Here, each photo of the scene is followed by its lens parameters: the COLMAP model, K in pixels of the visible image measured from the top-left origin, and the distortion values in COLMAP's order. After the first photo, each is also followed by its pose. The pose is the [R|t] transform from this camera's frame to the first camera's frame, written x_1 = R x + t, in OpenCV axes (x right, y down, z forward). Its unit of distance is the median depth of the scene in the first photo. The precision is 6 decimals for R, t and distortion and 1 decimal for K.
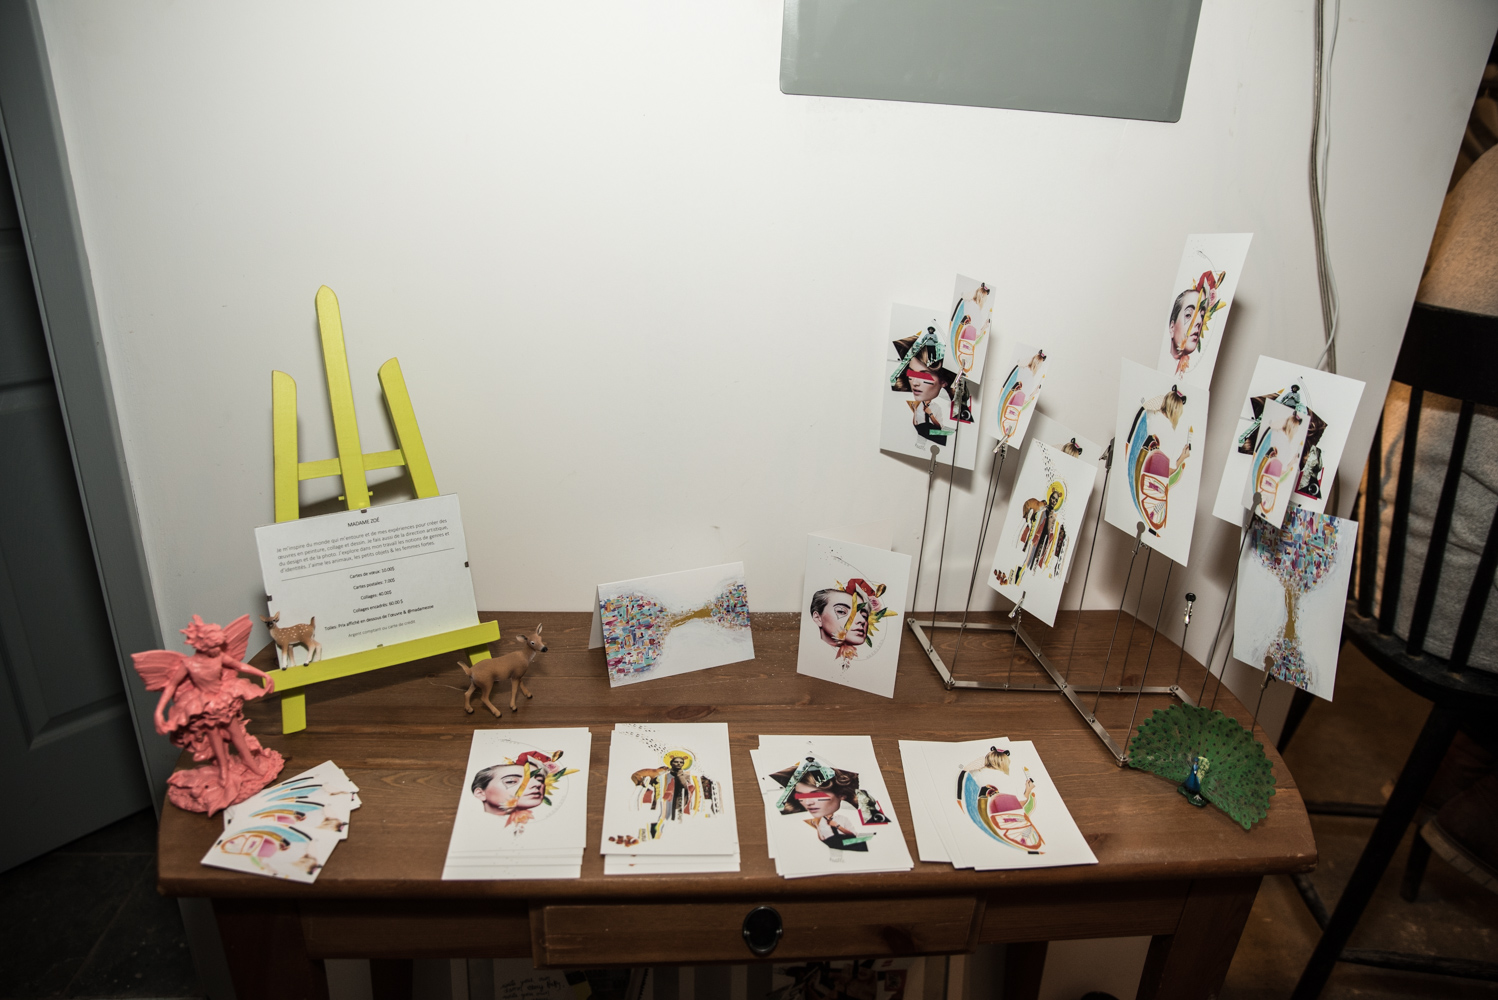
lens RADIAL K [[1015.9, 0, 749.0], [0, 1015.9, 500.0], [0, 0, 1]] dist [-0.121095, 0.074250]
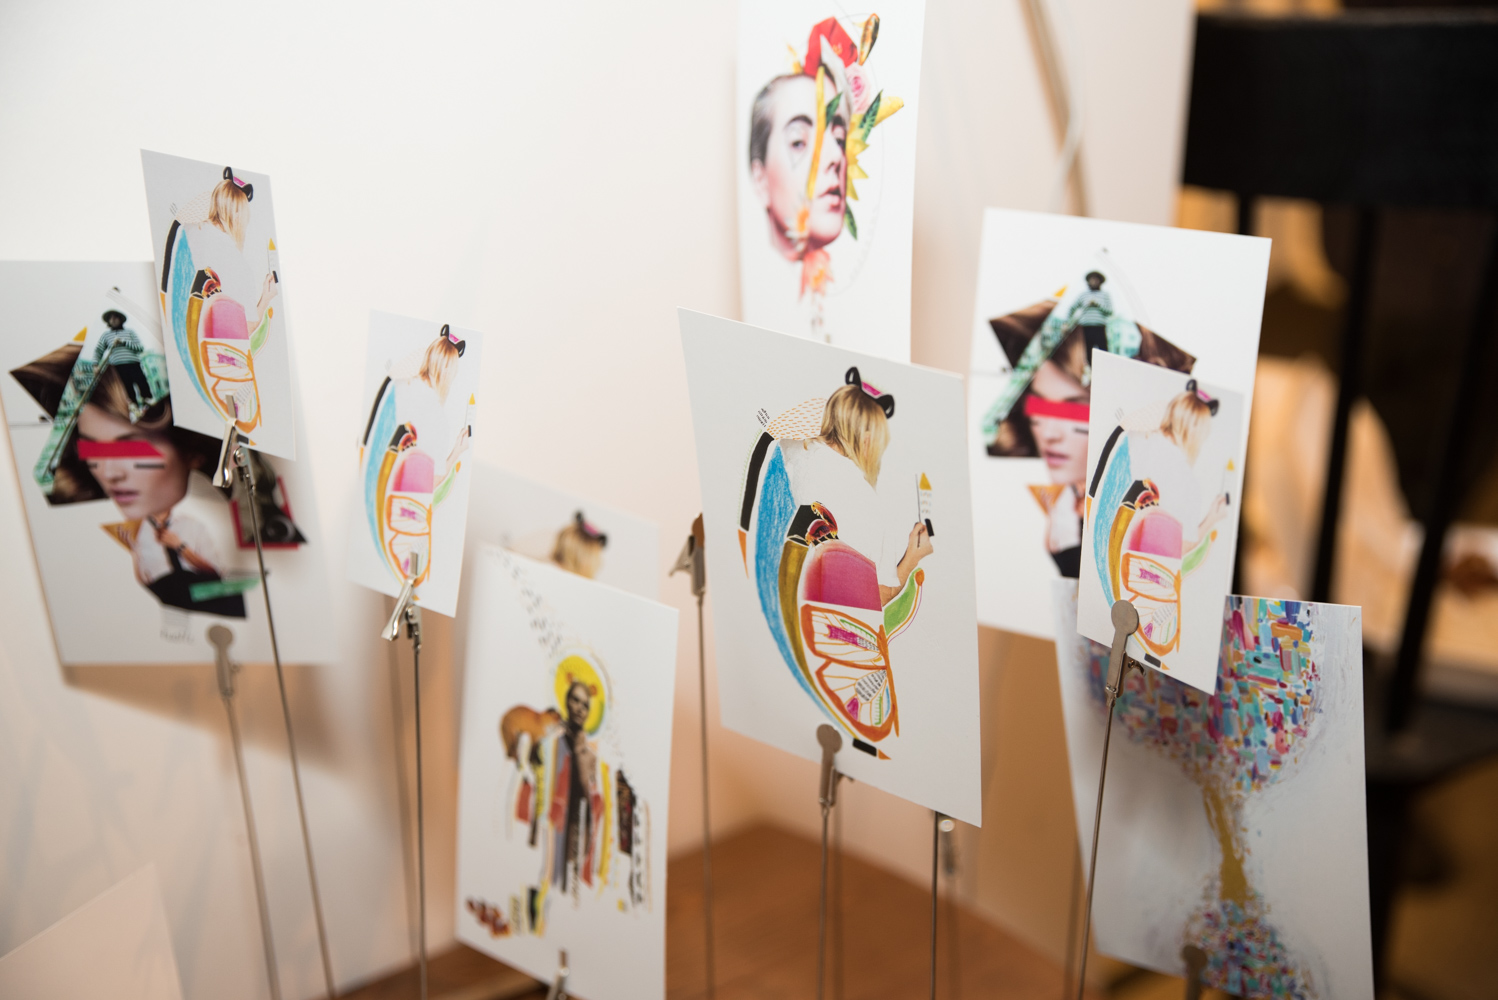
lens RADIAL K [[1775.3, 0, 749.0], [0, 1775.3, 500.0], [0, 0, 1]] dist [-0.026517, 0.011667]
pose [[0.872824, -0.256042, 0.415476, 0.113178], [0.242956, 0.966298, 0.085094, -0.117936], [-0.423261, 0.026670, 0.905615, 0.404672]]
